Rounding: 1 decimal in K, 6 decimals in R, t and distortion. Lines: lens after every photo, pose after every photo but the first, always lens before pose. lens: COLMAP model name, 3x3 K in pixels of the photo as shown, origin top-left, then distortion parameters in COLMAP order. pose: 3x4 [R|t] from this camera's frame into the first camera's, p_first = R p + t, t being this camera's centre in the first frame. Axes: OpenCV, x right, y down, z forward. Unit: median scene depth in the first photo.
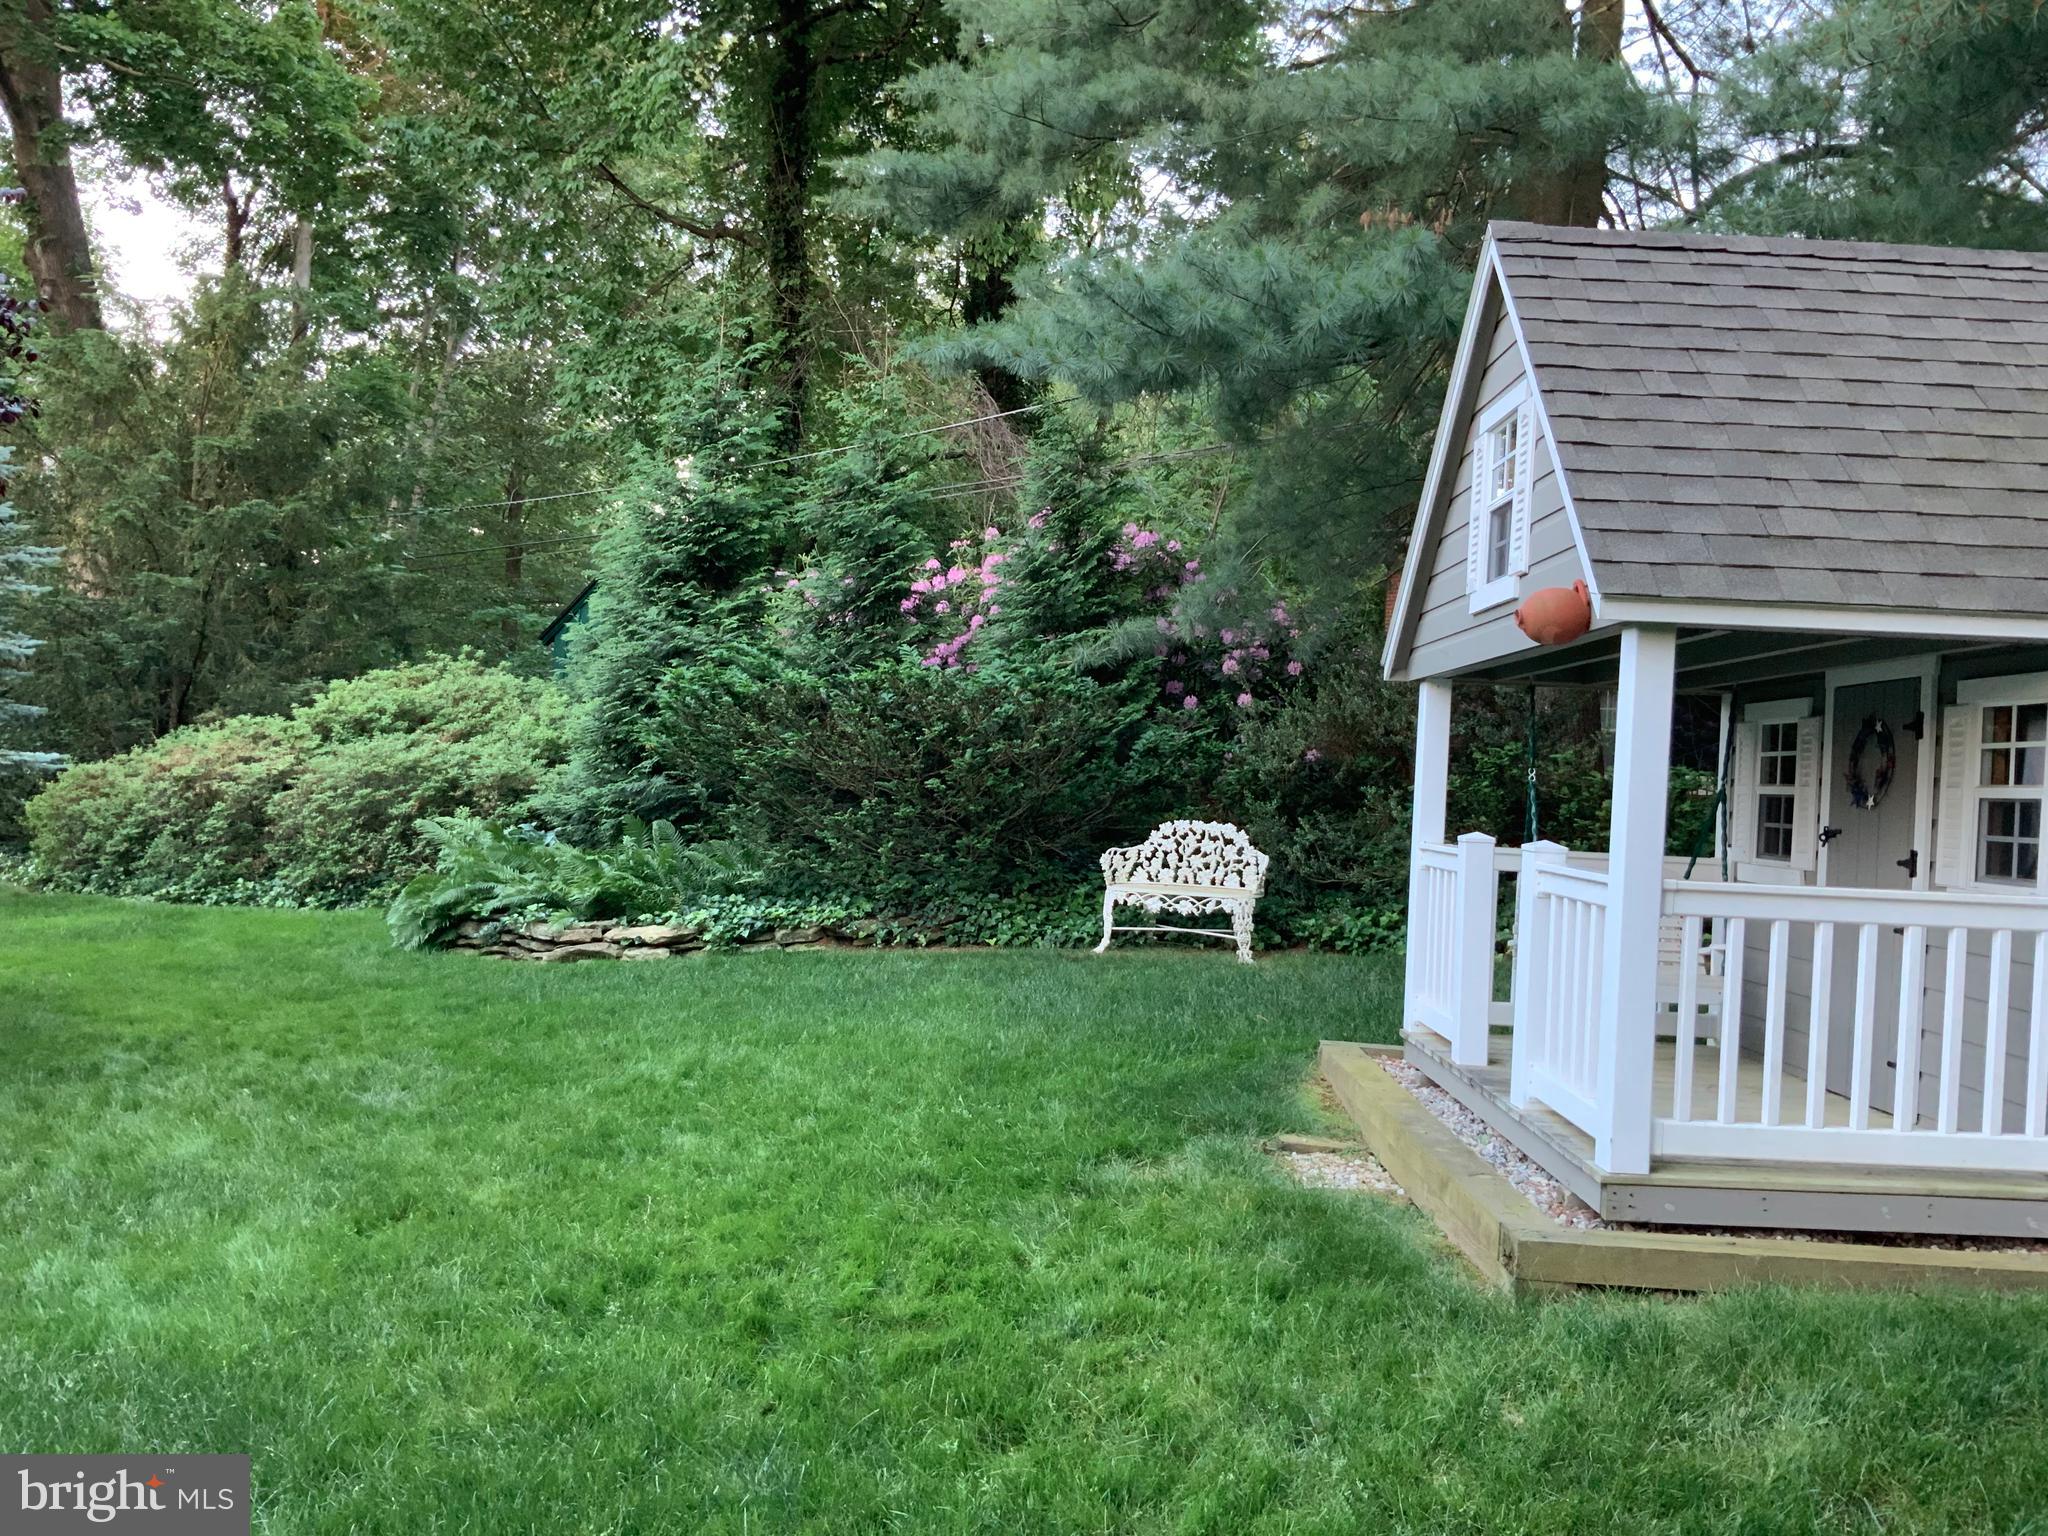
lens RADIAL K [[1695.6, 0, 1024.0], [0, 1695.6, 768.0], [0, 0, 1]] dist [0.105309, -0.278329]
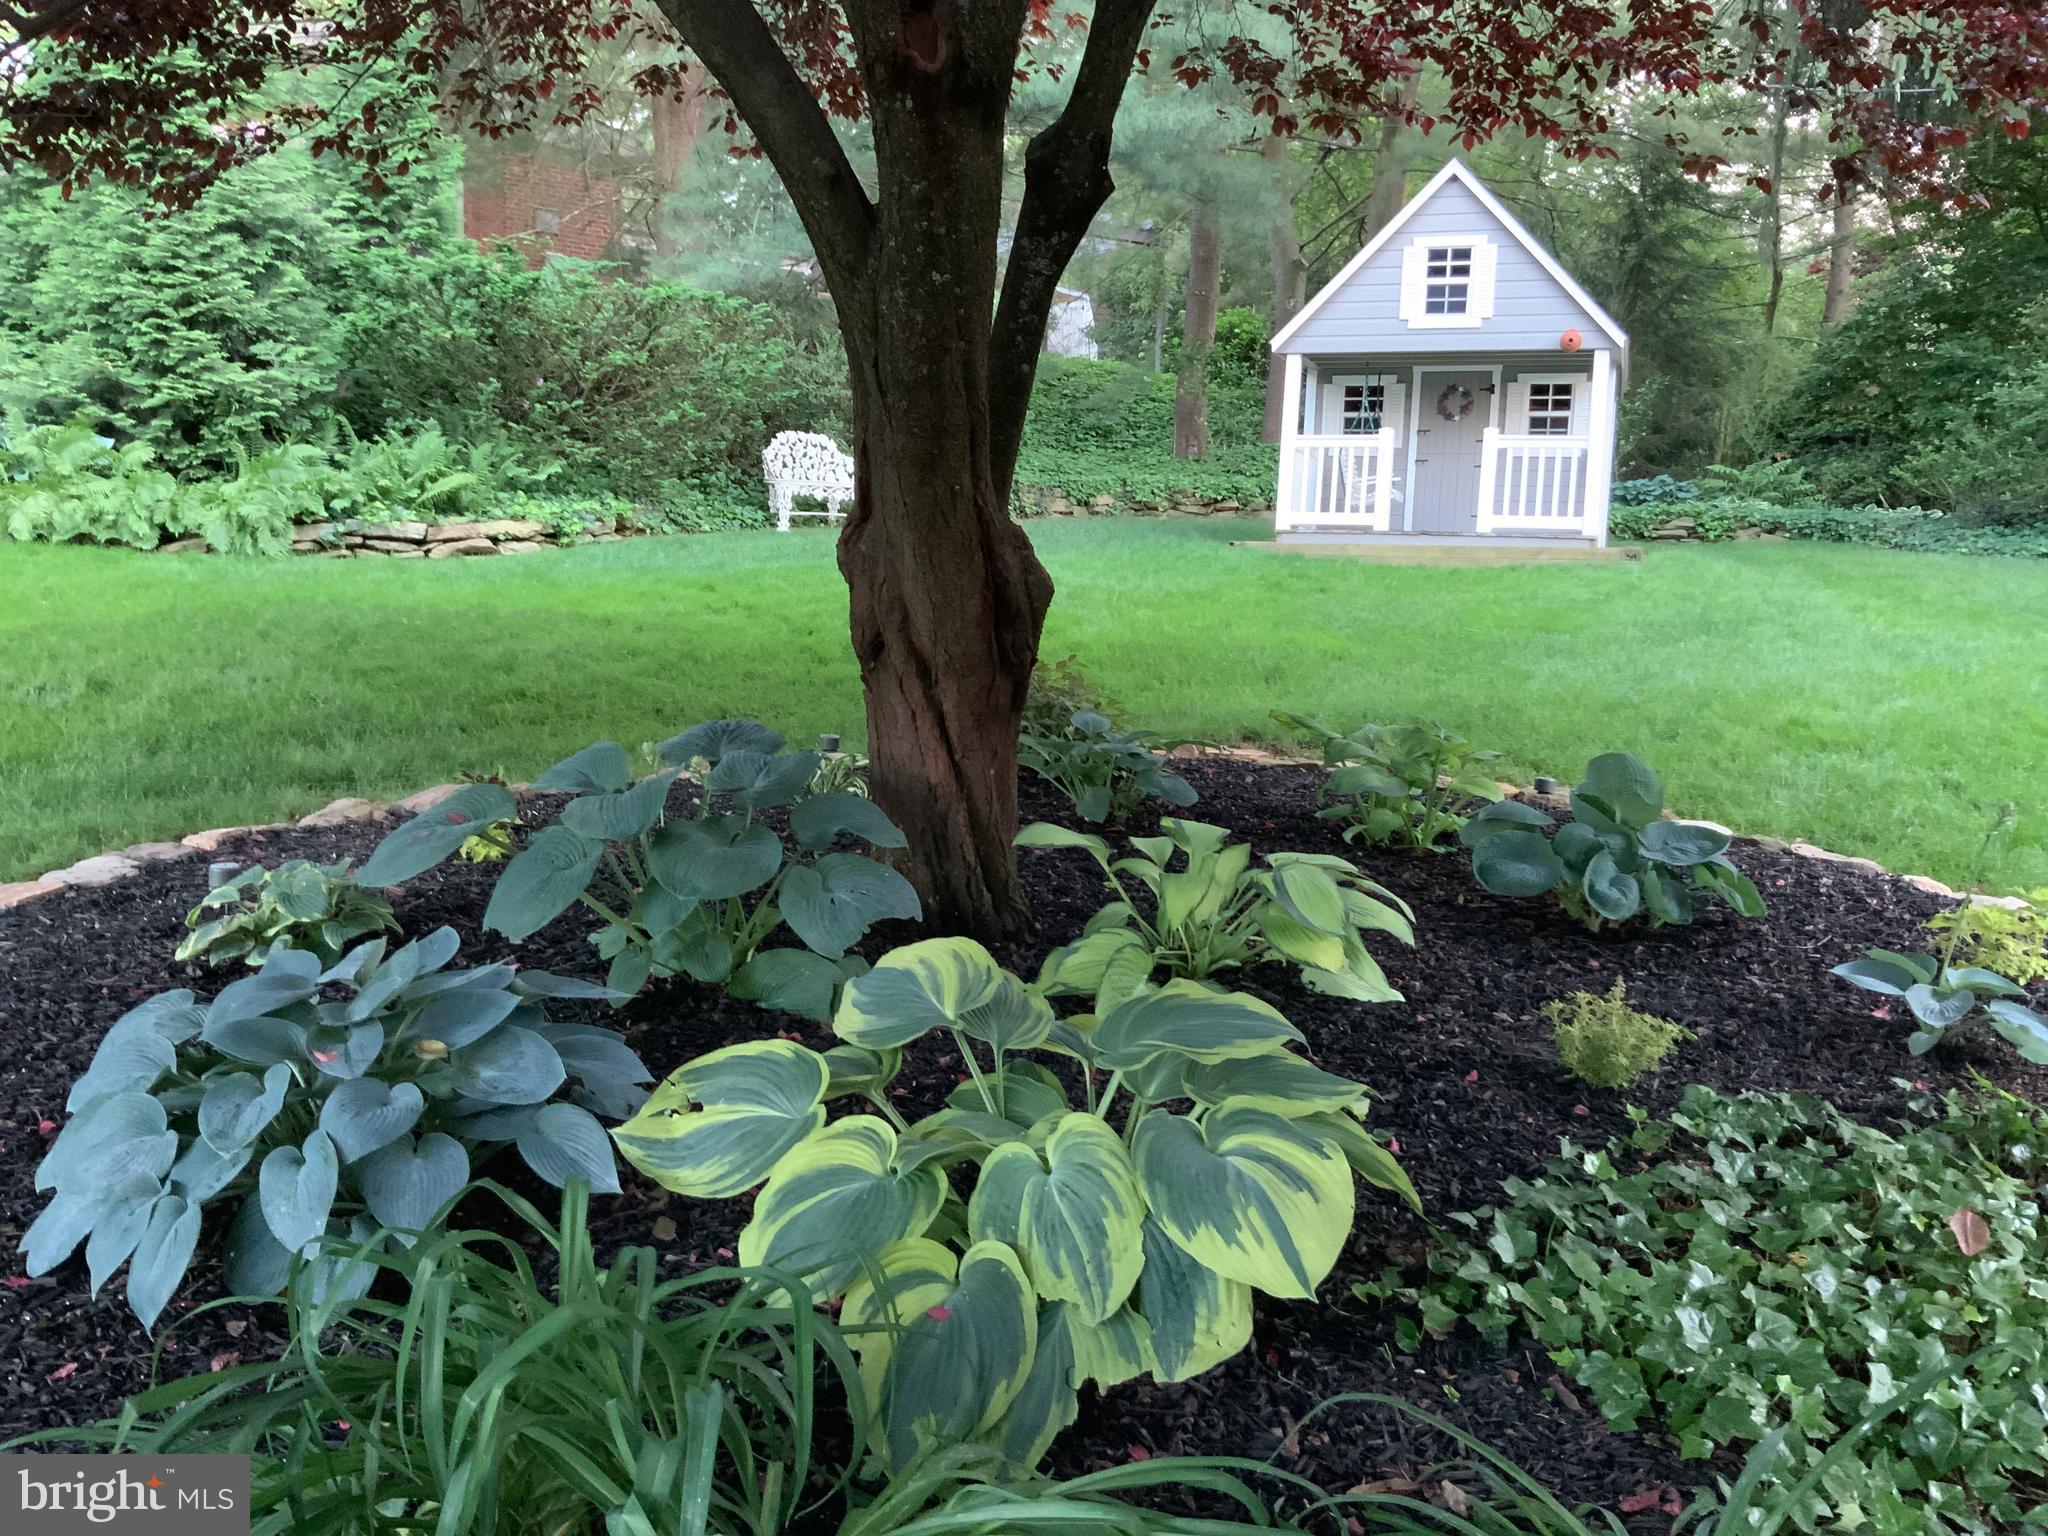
lens RADIAL K [[1658.5, 0, 1024.0], [0, 1658.5, 768.0], [0, 0, 1]] dist [0.098671, -0.135364]
pose [[0.298718, -0.158516, 0.941085, -1.151845], [-0.022705, 0.984649, 0.173061, 0.061420], [-0.954071, -0.073064, 0.290533, 0.429498]]
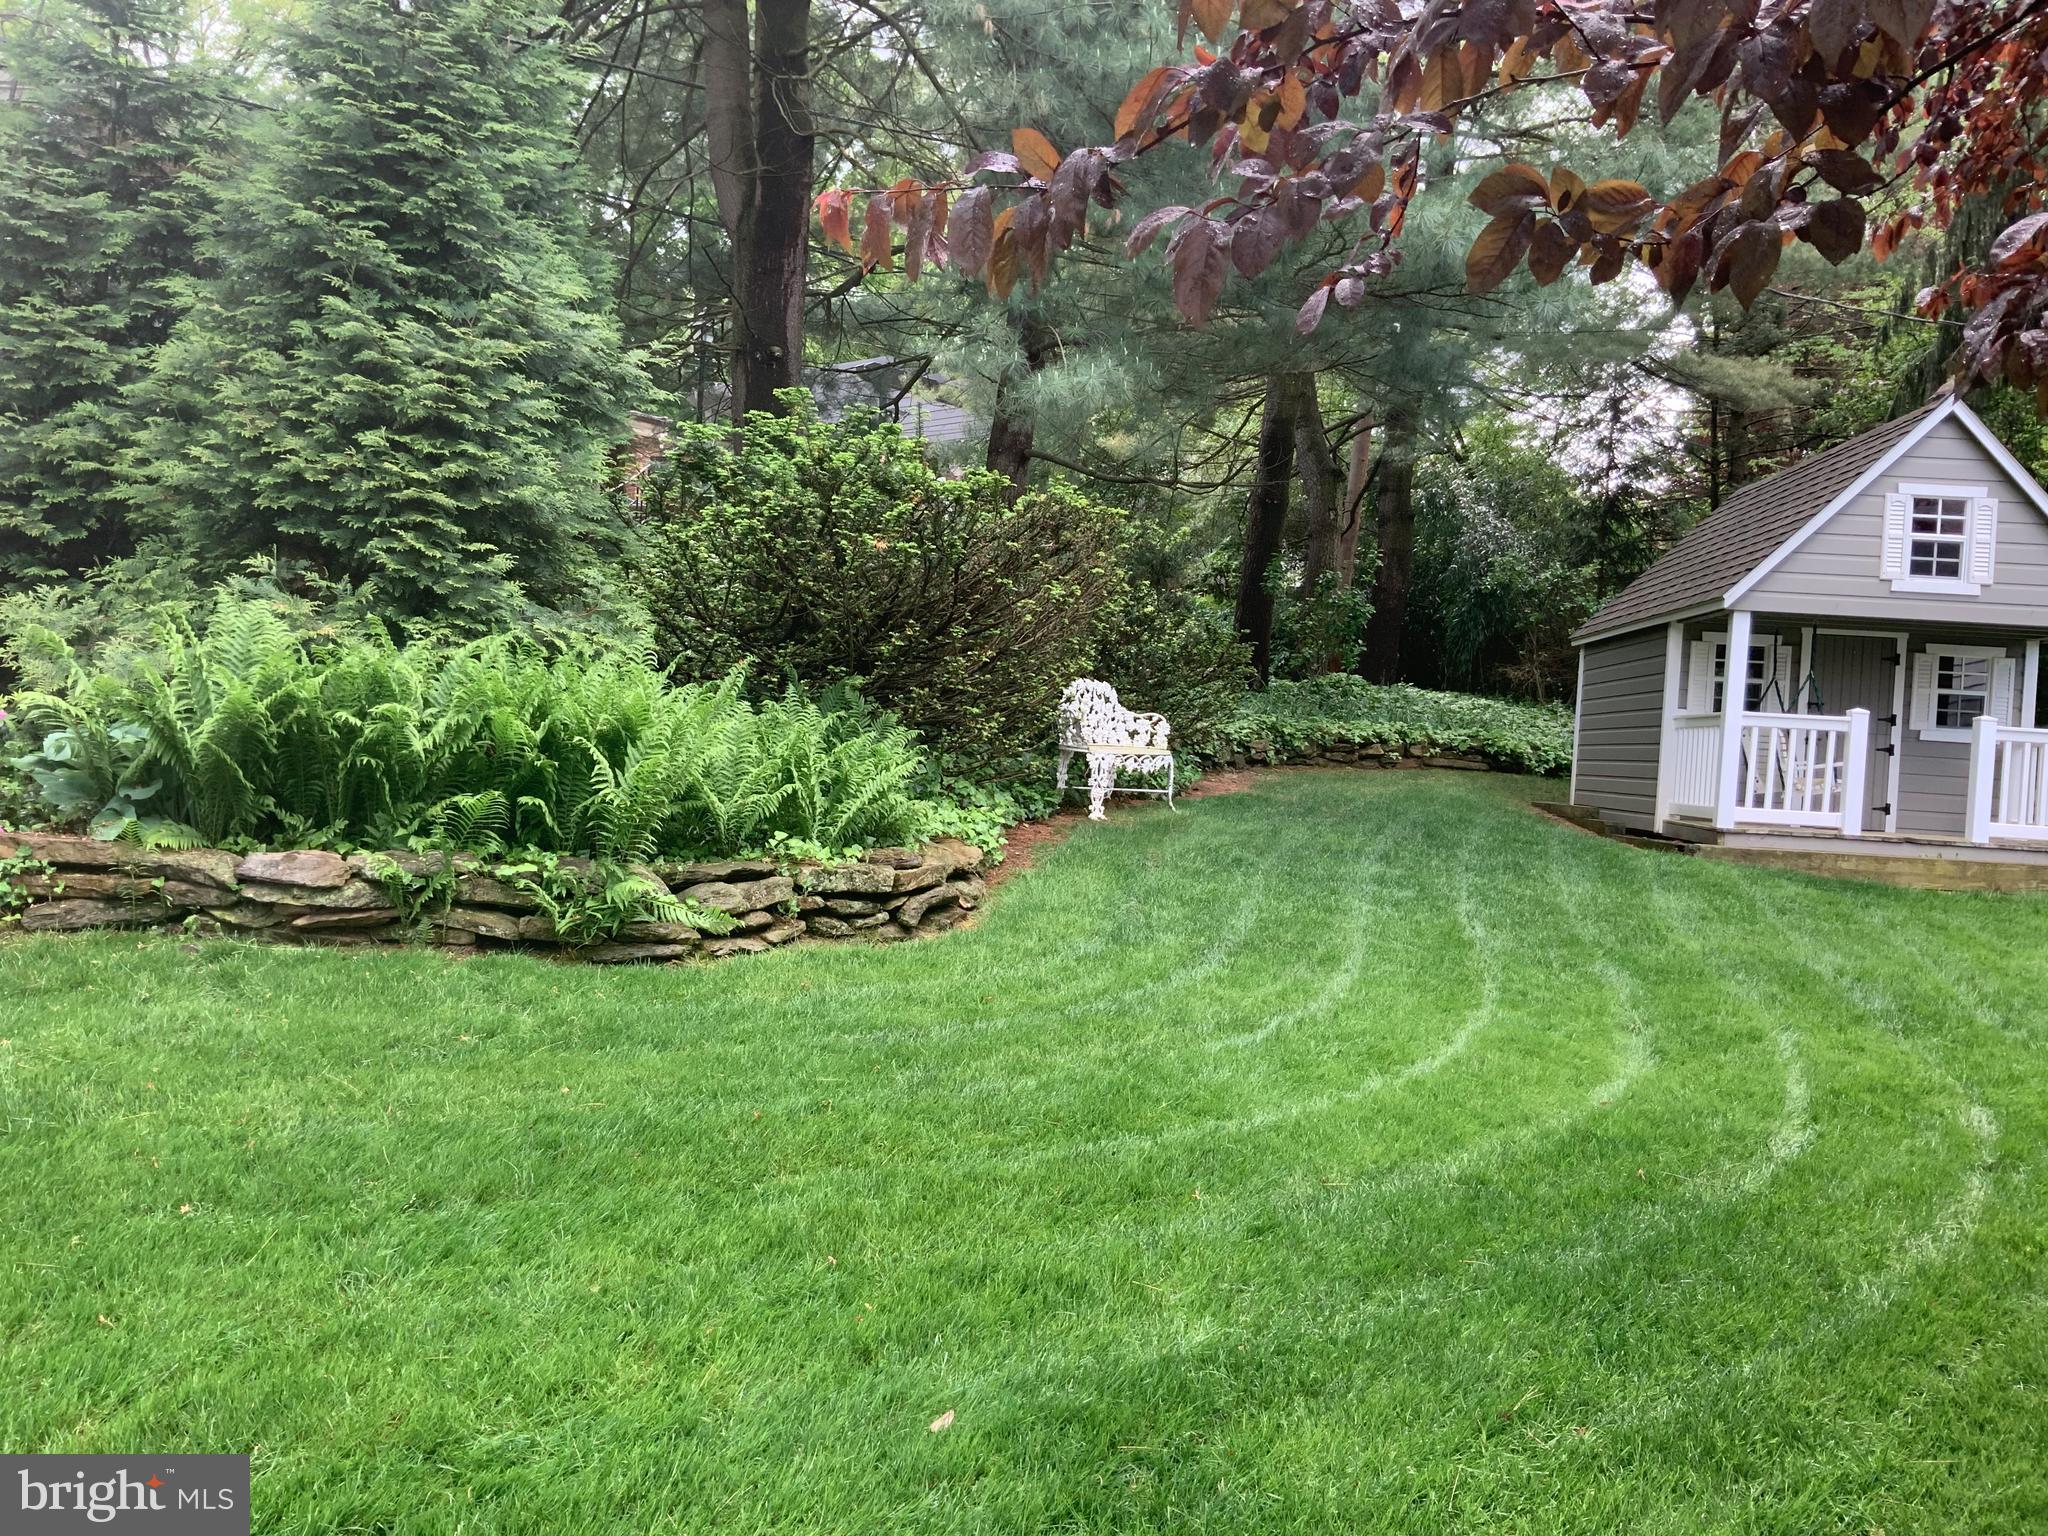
lens RADIAL K [[1658.5, 0, 1024.0], [0, 1658.5, 768.0], [0, 0, 1]] dist [0.098671, -0.135364]
pose [[0.054717, -0.064000, 0.996449, -0.890815], [-0.063596, 0.995694, 0.067444, 0.019828], [-0.996475, -0.067061, 0.050411, 0.995943]]
